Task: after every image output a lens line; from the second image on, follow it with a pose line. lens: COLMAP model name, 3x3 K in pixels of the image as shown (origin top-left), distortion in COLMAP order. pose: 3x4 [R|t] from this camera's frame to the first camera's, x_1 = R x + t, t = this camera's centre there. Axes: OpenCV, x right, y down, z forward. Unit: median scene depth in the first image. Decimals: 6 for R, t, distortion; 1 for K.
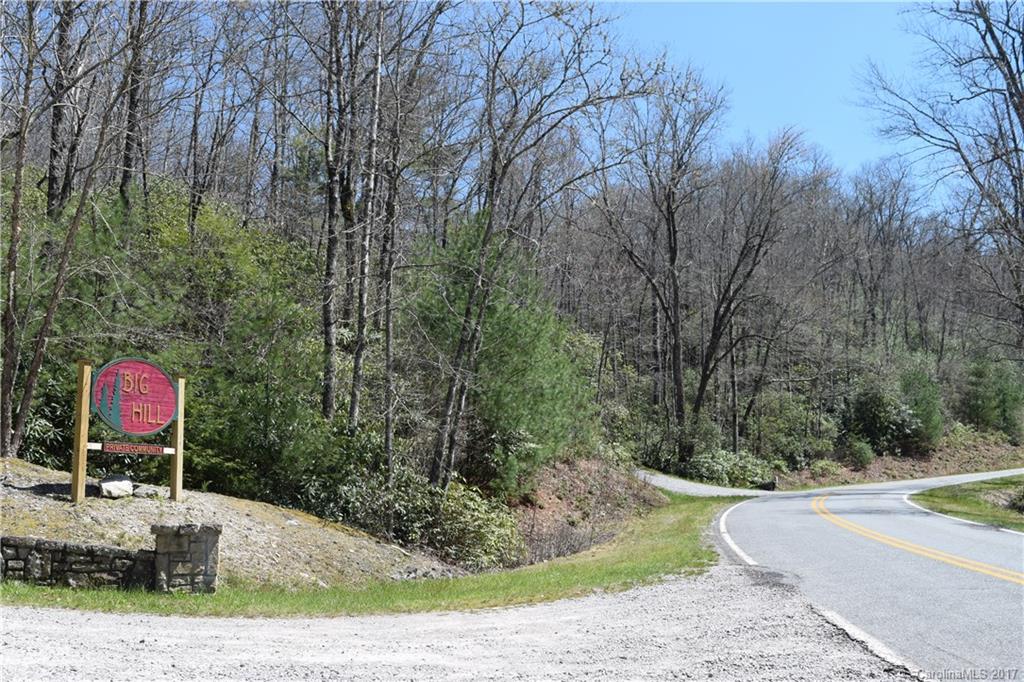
lens RADIAL K [[1112.4, 0, 512.3], [0, 1112.4, 342.6], [0, 0, 1]] dist [-0.064093, 0.000000]
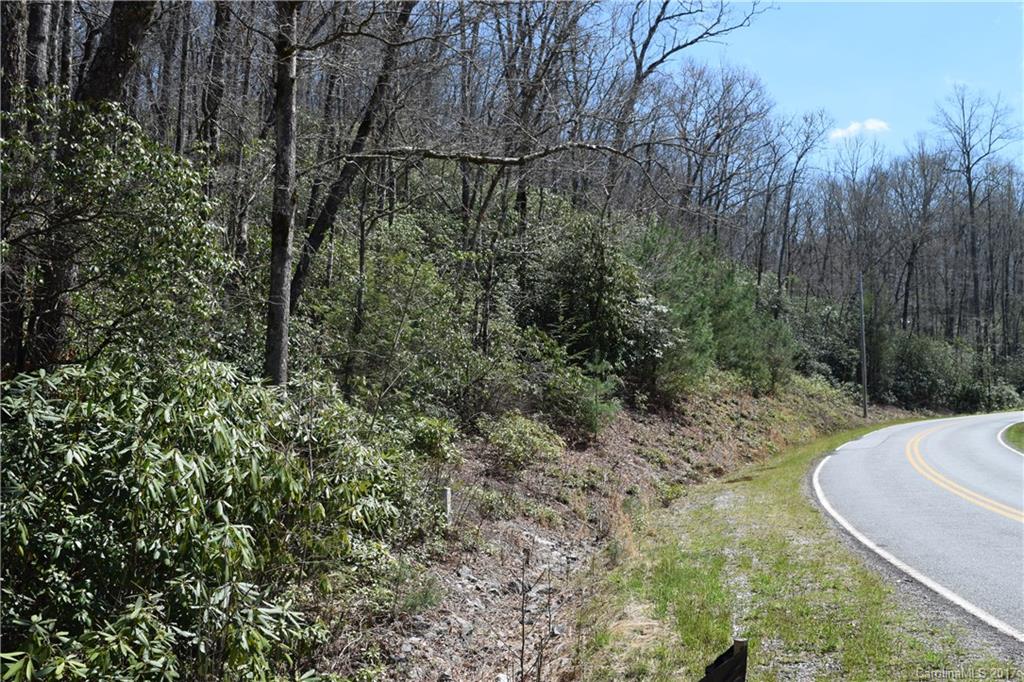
lens RADIAL K [[1112.4, 0, 512.2], [0, 1112.4, 340.8], [0, 0, 1]] dist [-0.064093, 0.000000]
pose [[0.903834, 0.053518, 0.424523, 0.146258], [-0.074306, 0.996704, 0.032550, 0.079513], [-0.421382, -0.060965, 0.904832, 0.765081]]
